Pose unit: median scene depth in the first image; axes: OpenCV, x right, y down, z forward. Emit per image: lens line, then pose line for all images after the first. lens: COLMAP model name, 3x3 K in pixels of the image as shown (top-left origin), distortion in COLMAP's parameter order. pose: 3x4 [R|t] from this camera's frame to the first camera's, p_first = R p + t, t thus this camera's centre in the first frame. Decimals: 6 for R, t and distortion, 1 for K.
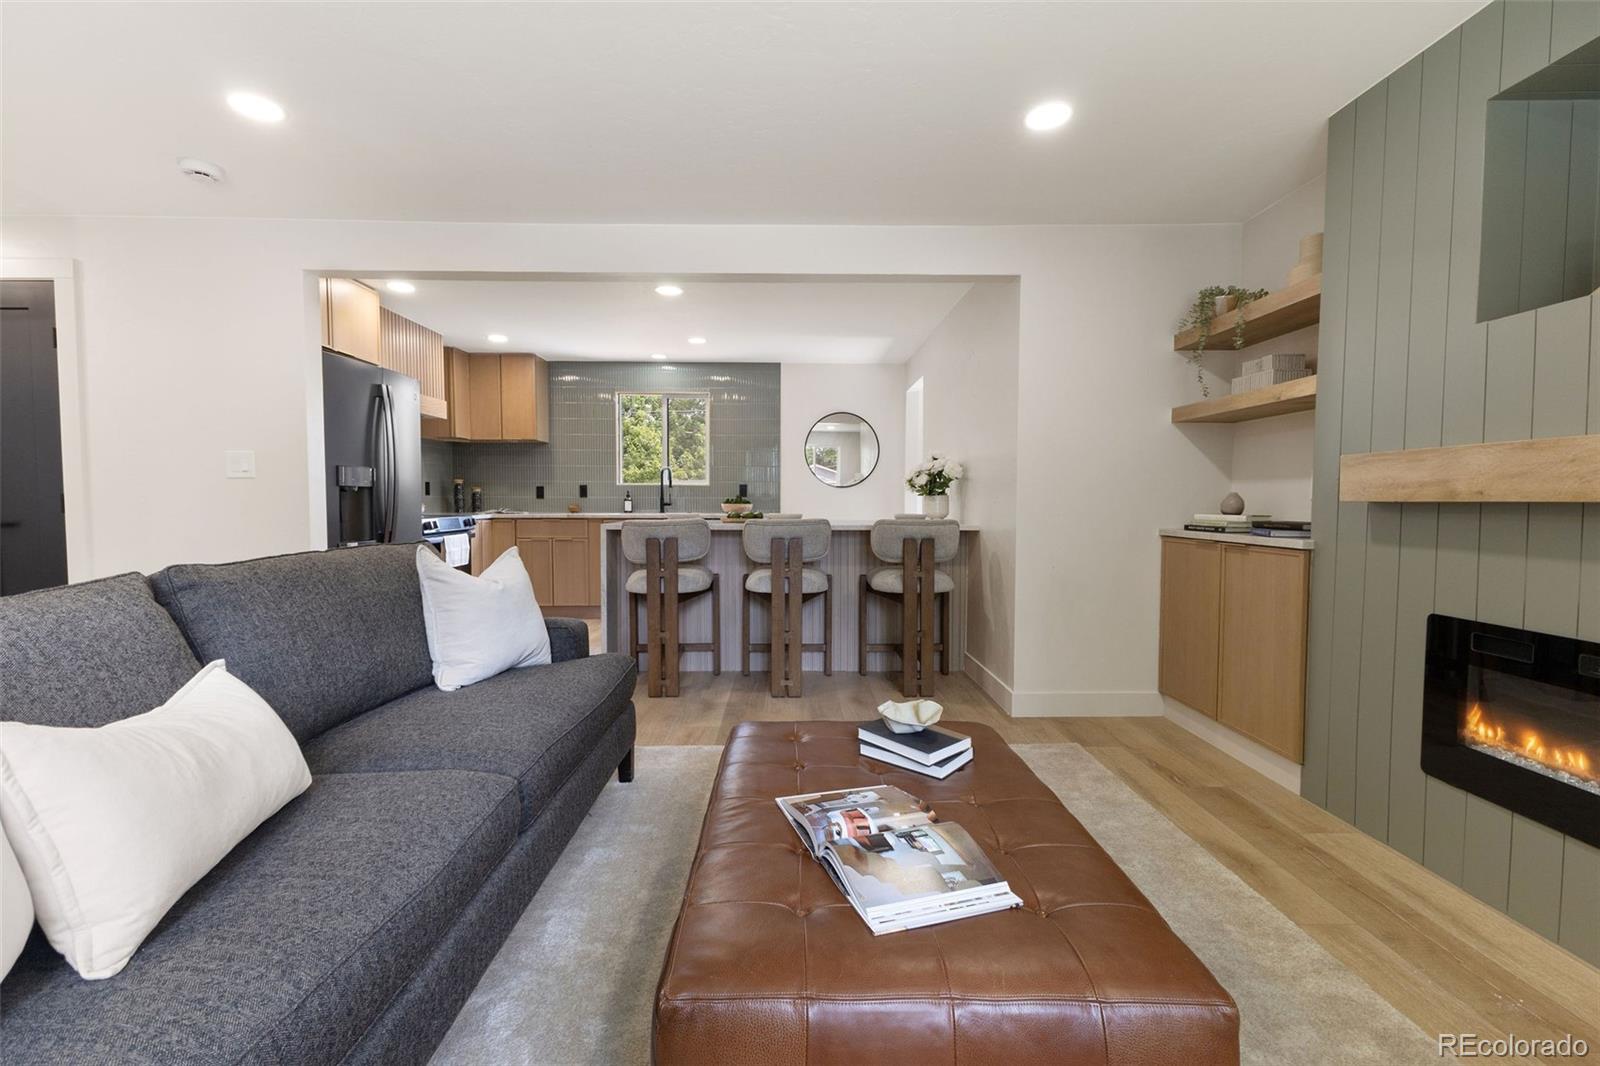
lens RADIAL K [[692.6, 0, 796.0], [0, 692.6, 530.6], [0, 0, 1]] dist [0.006945, 0.000908]
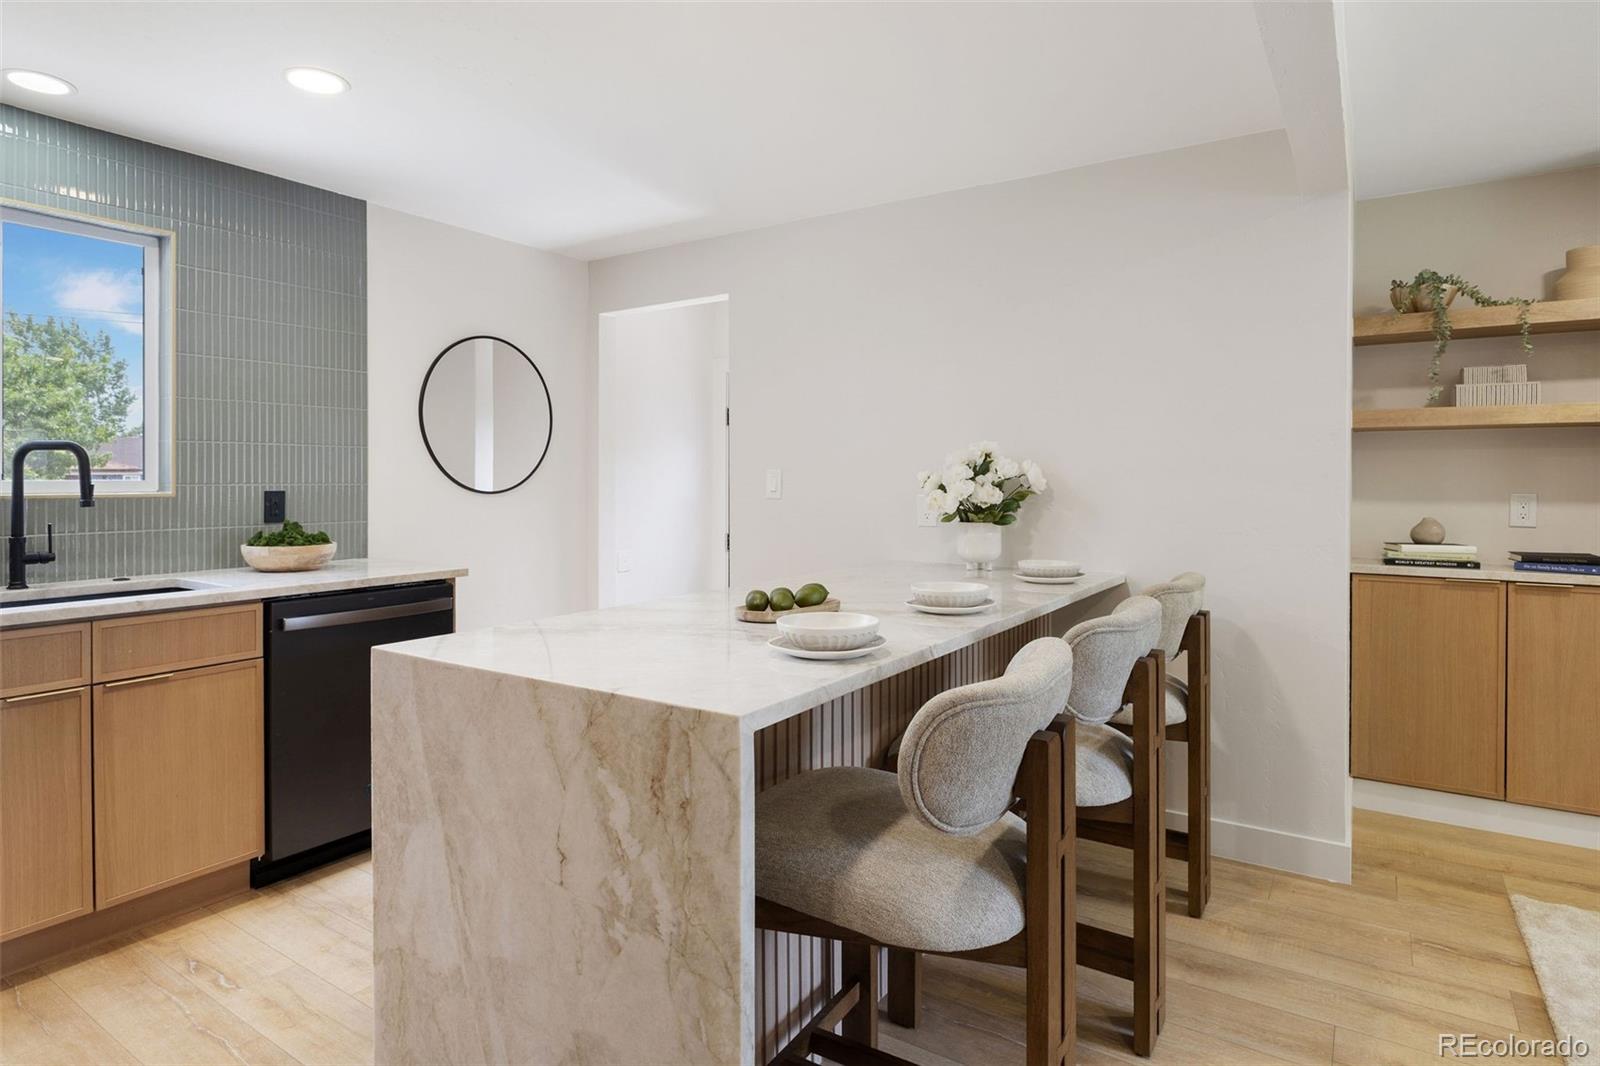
lens RADIAL K [[871.0, 0, 826.2], [0, 871.0, 473.2], [0, 0, 1]] dist [-0.008860, -0.001000]
pose [[0.563185, -0.006428, 0.826306, -0.669296], [0.039405, 0.999041, -0.019085, -0.120282], [-0.825391, 0.043309, 0.562898, 1.034802]]
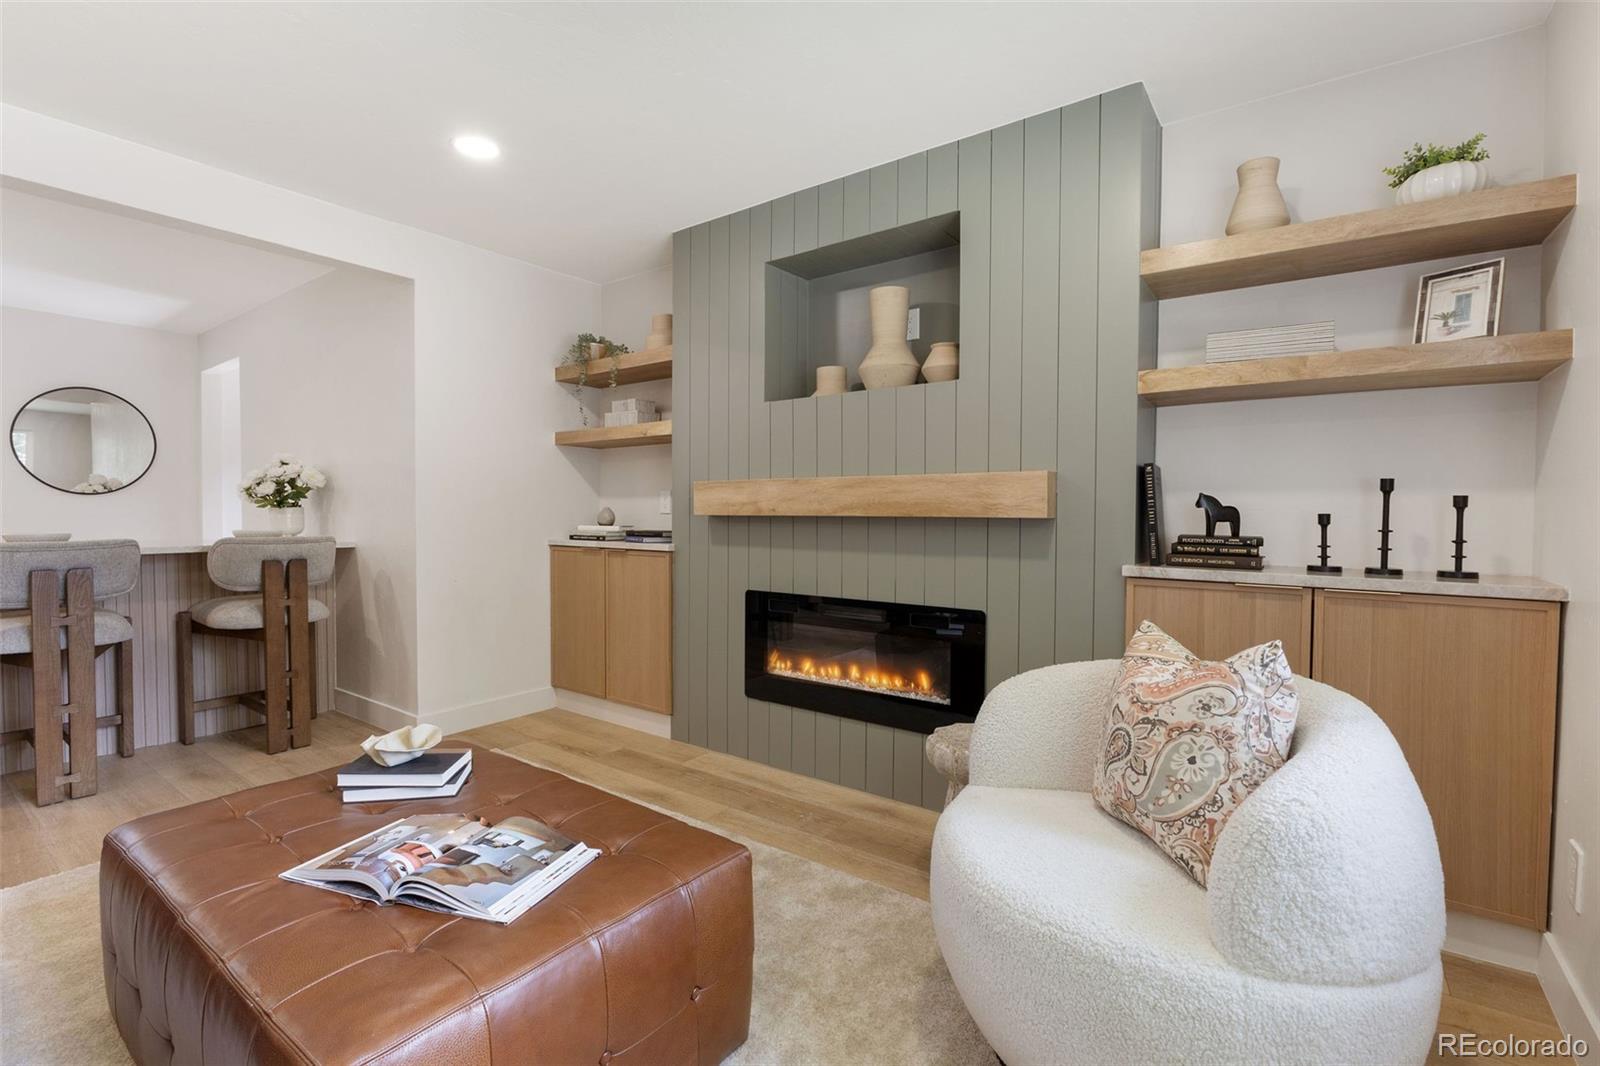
lens RADIAL K [[701.5, 0, 808.9], [0, 701.5, 532.0], [0, 0, 1]] dist [-0.002436, -0.000204]
pose [[0.598337, -0.020536, 0.800981, -0.140177], [0.033494, 0.999439, 0.000604, -0.001137], [-0.800544, 0.026467, 0.598689, -0.008531]]
